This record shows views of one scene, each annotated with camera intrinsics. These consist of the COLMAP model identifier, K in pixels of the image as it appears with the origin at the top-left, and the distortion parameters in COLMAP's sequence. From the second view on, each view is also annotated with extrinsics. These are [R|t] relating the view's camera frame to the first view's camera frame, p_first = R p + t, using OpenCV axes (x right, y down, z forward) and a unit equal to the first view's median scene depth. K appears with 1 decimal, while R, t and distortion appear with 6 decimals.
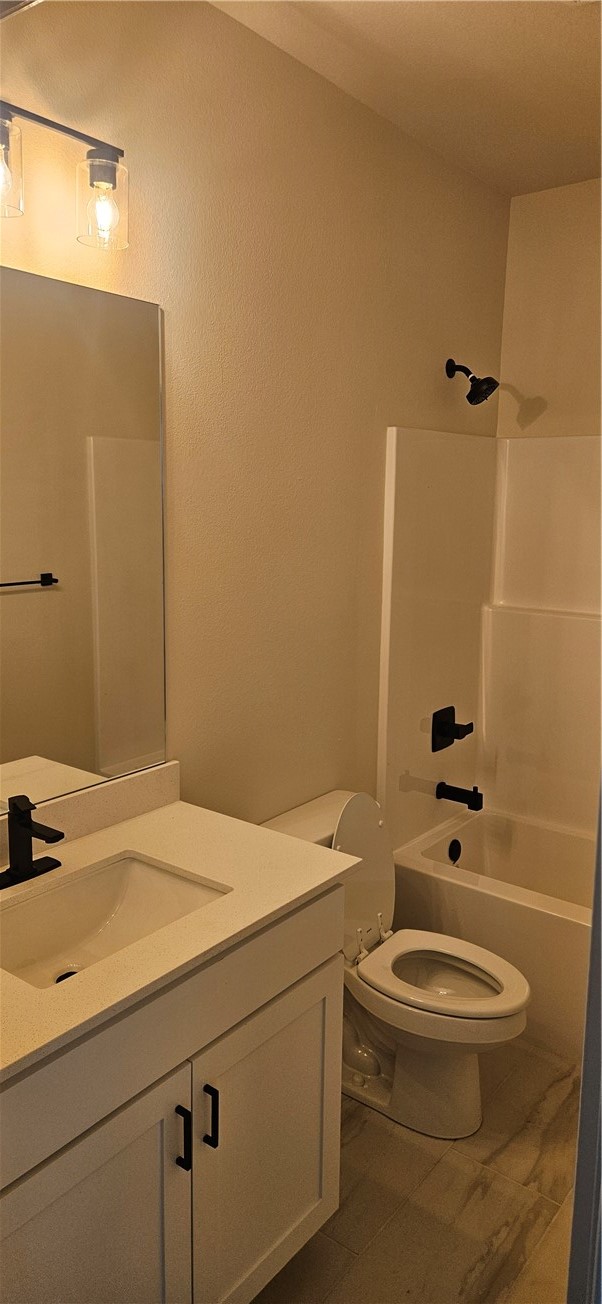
lens RADIAL K [[825.7, 0, 301.0], [0, 825.7, 652.0], [0, 0, 1]] dist [0.001049, -0.056074]
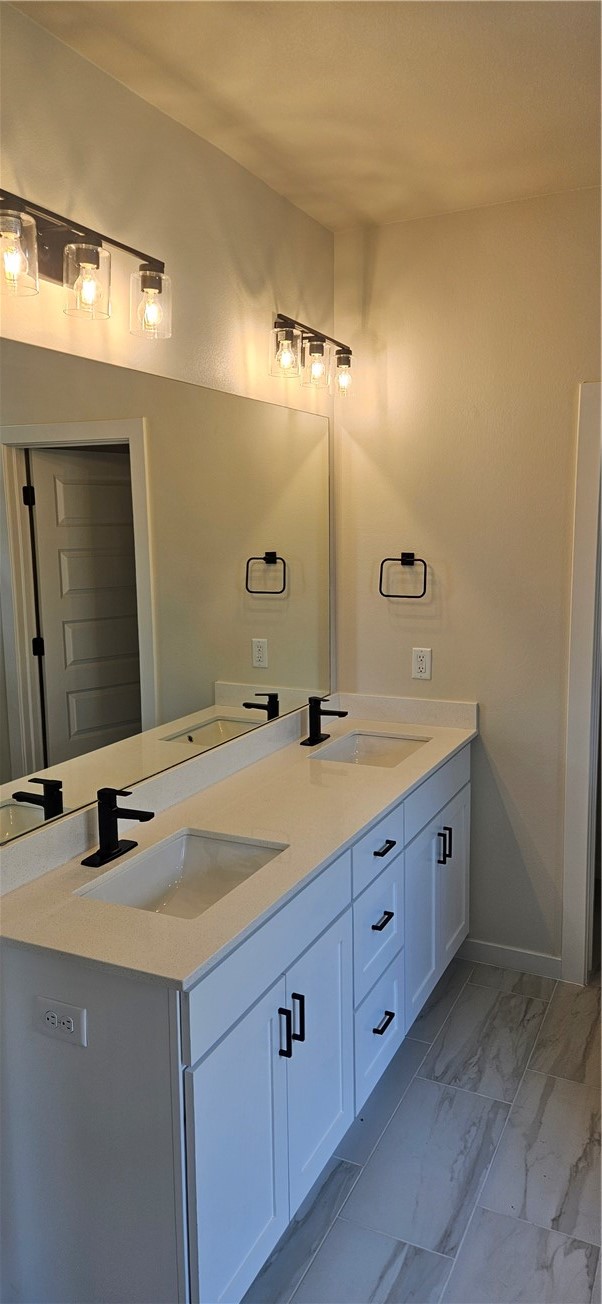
lens RADIAL K [[871.5, 0, 301.0], [0, 871.5, 652.0], [0, 0, 1]] dist [0.001590, -0.062638]
pose [[0.973945, -0.055215, 0.219958, -0.413634], [0.062141, 0.997762, -0.024685, 0.031070], [-0.218103, 0.037710, 0.975197, -0.389935]]
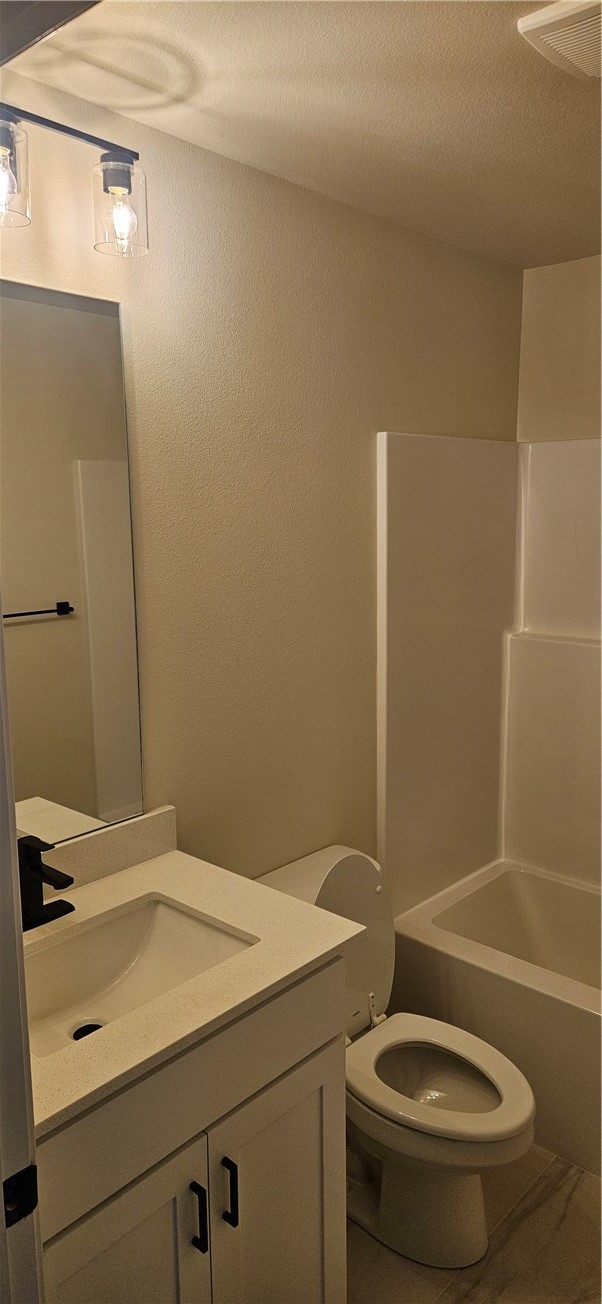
lens RADIAL K [[871.5, 0, 301.0], [0, 871.5, 652.0], [0, 0, 1]] dist [0.001590, -0.062638]
pose [[0.998269, -0.010157, -0.057929, 0.028200], [0.008537, 0.999567, -0.028145, -0.005568], [0.058190, 0.027602, 0.997924, 0.030932]]
